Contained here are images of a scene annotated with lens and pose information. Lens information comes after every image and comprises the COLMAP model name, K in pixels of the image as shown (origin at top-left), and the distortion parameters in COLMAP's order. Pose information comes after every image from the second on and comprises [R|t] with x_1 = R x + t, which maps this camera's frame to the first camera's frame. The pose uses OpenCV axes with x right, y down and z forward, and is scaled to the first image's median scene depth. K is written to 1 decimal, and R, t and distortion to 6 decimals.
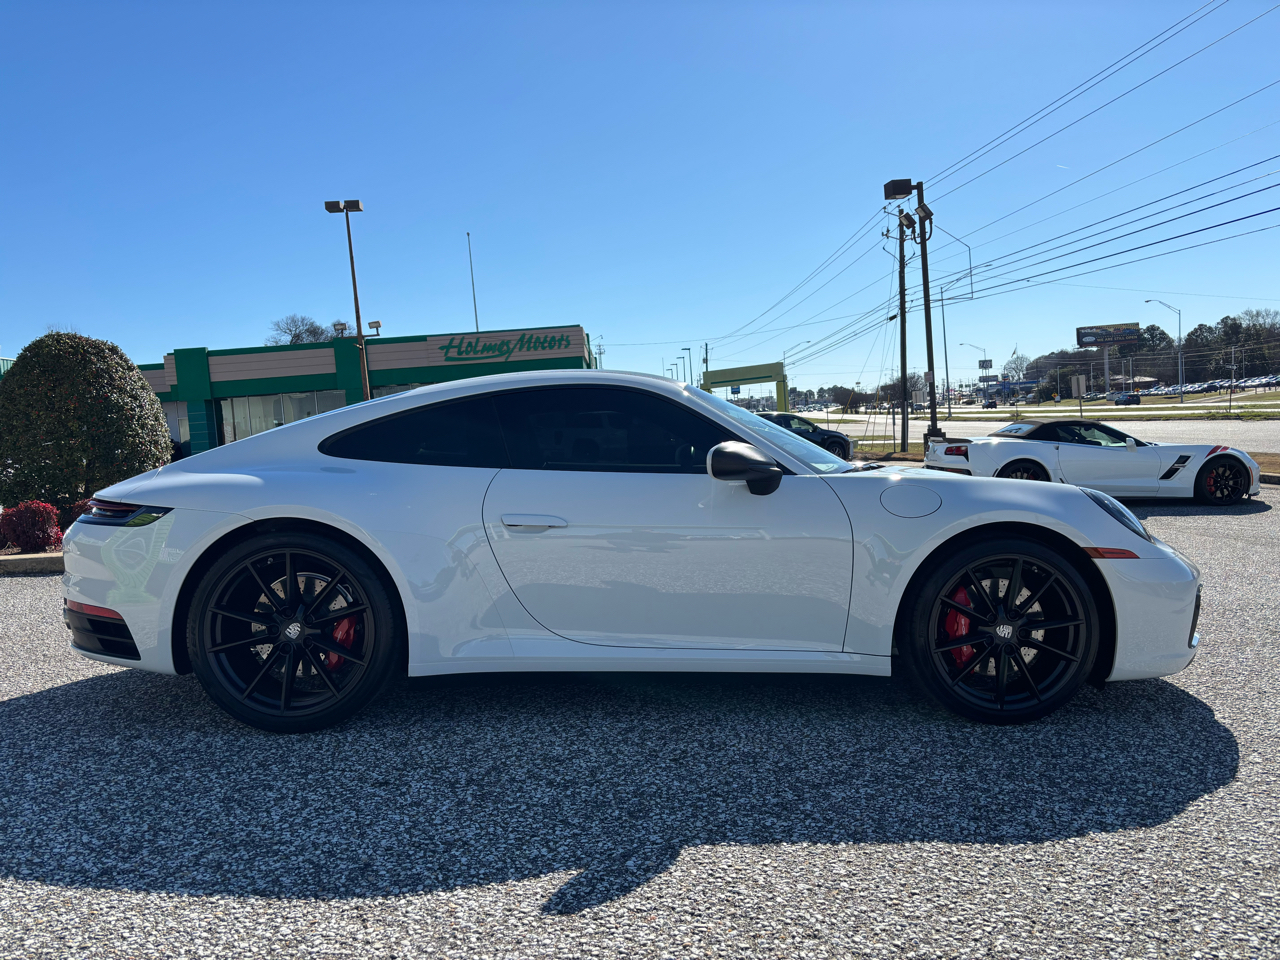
lens RADIAL K [[964.7, 0, 638.3], [0, 964.7, 489.6], [0, 0, 1]] dist [0.053189, -0.064472]
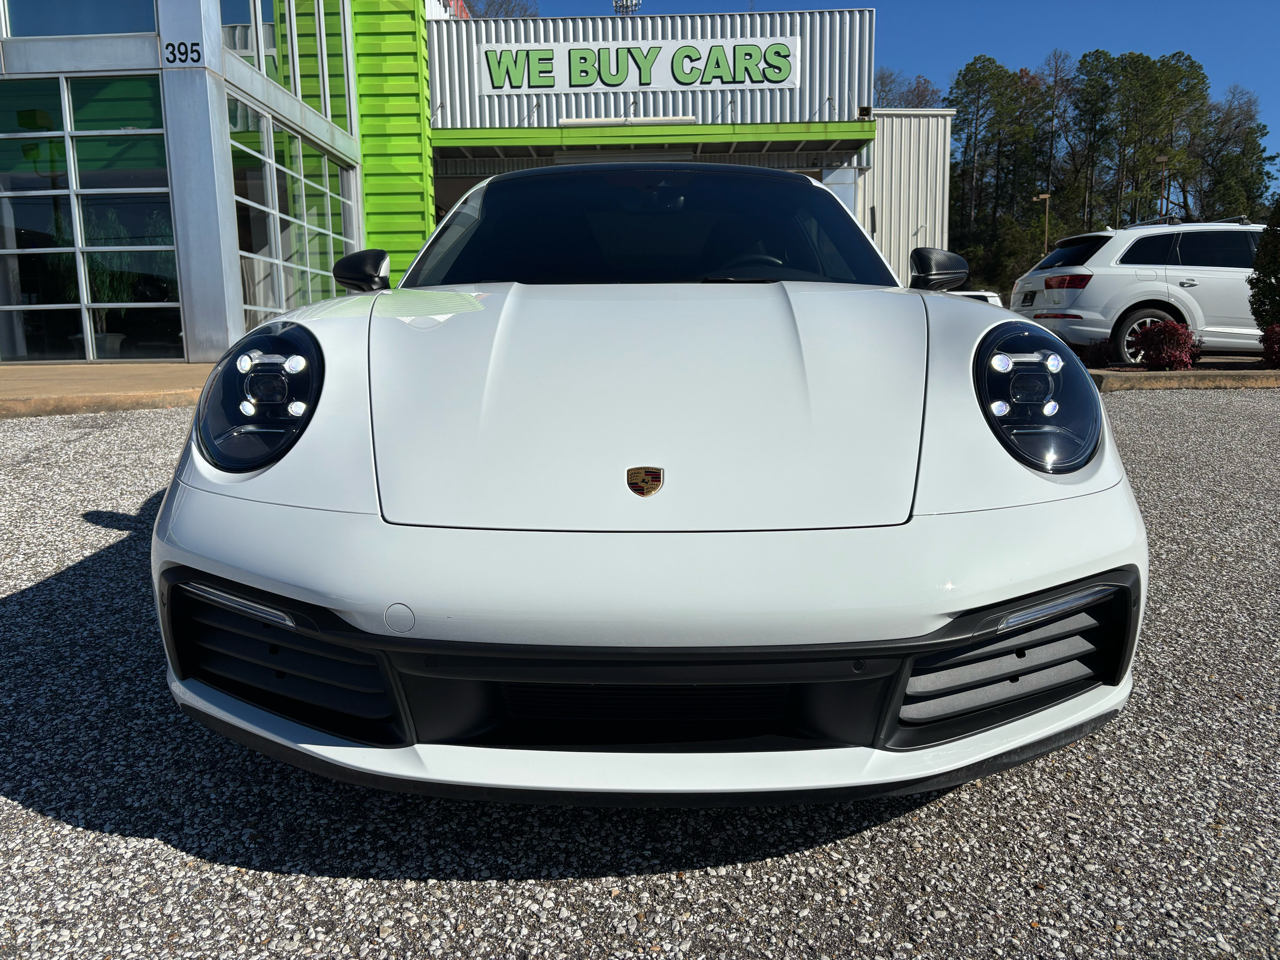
lens RADIAL K [[964.7, 0, 631.8], [0, 964.7, 484.8], [0, 0, 1]] dist [0.053189, -0.064472]
pose [[-0.038579, 0.214556, -0.975949, 0.336471], [-0.041754, 0.975477, 0.216103, -0.013606], [0.998383, 0.049087, -0.028674, 0.414069]]
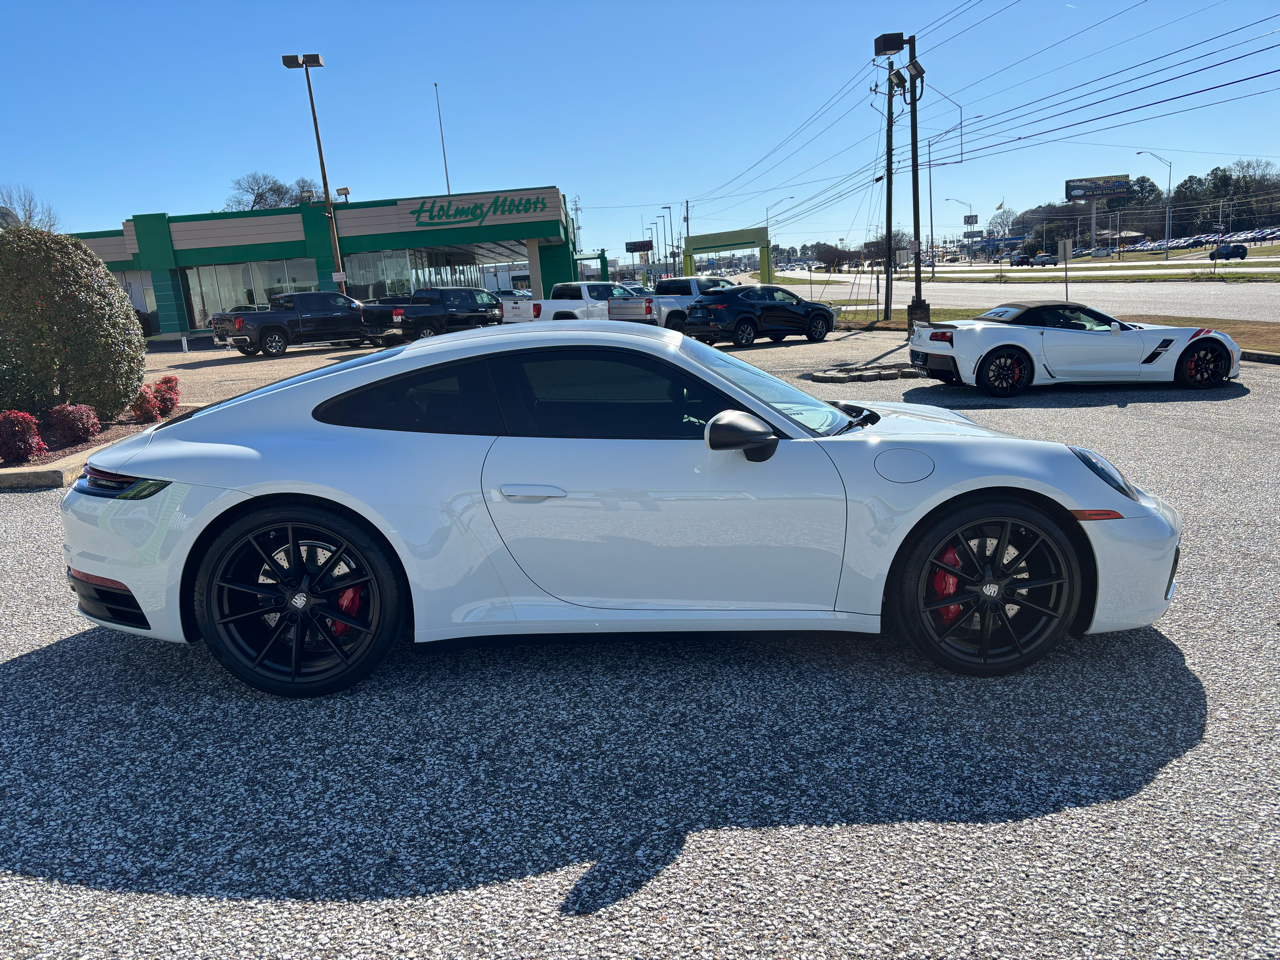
lens RADIAL K [[964.7, 0, 638.2], [0, 964.7, 489.3], [0, 0, 1]] dist [0.053189, -0.064472]
pose [[0.999730, -0.012394, 0.019663, -0.005680], [0.009502, 0.989977, 0.140912, -0.035765], [-0.021213, -0.140687, 0.989827, -0.000528]]
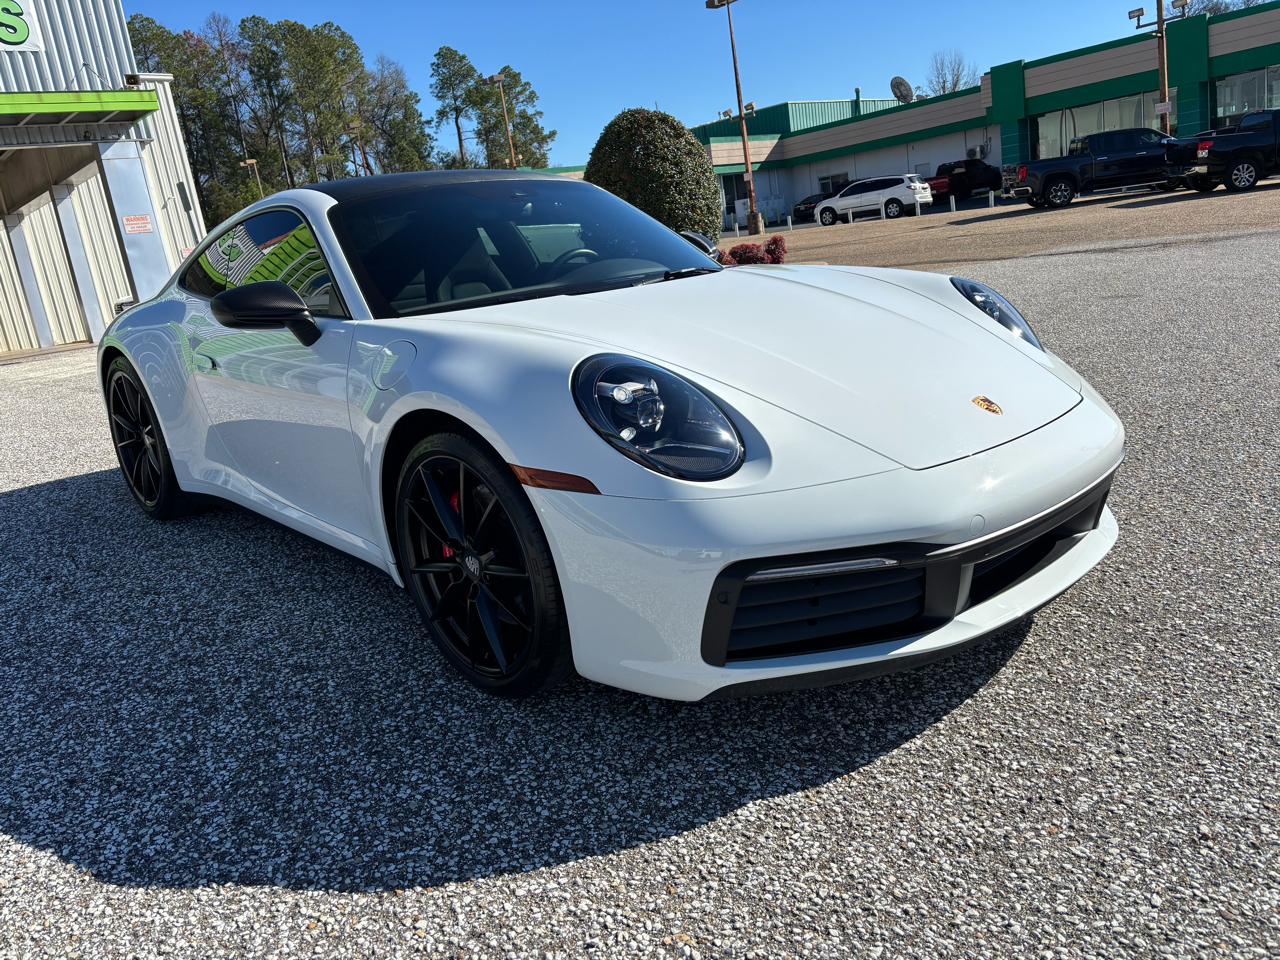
lens RADIAL K [[964.7, 0, 632.3], [0, 964.7, 476.3], [0, 0, 1]] dist [0.053189, -0.064472]
pose [[0.658656, 0.151838, -0.736965, 0.307684], [0.049706, 0.968509, 0.243968, -0.024616], [0.750801, -0.197323, 0.630367, 0.217554]]
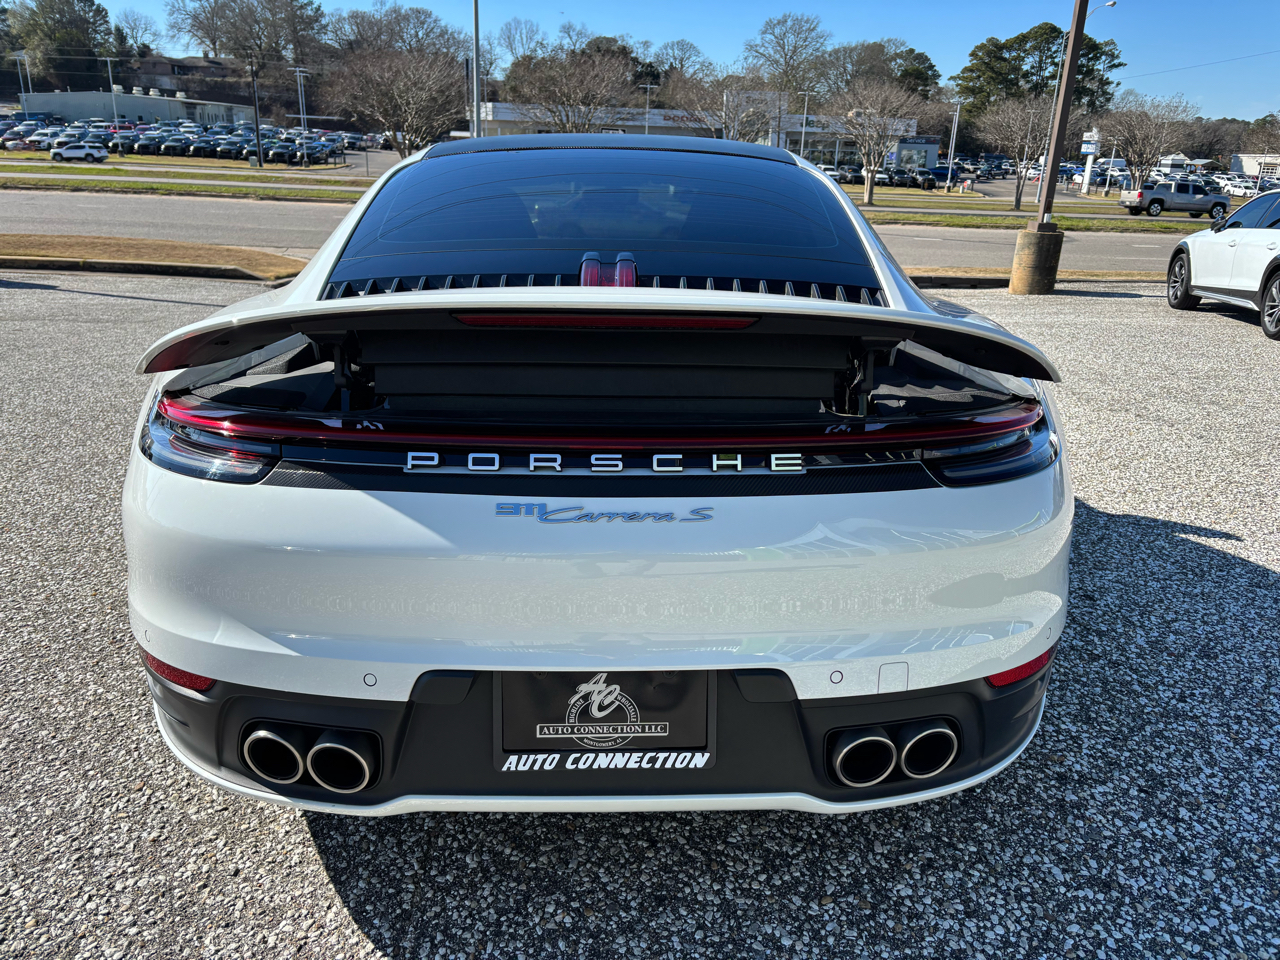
lens RADIAL K [[964.7, 0, 645.4], [0, 964.7, 489.1], [0, 0, 1]] dist [0.053189, -0.064472]
pose [[-0.012940, -0.266456, 0.963760, -0.330175], [0.028601, 0.963348, 0.266726, -0.025065], [-0.999507, 0.031016, -0.004845, 0.400067]]
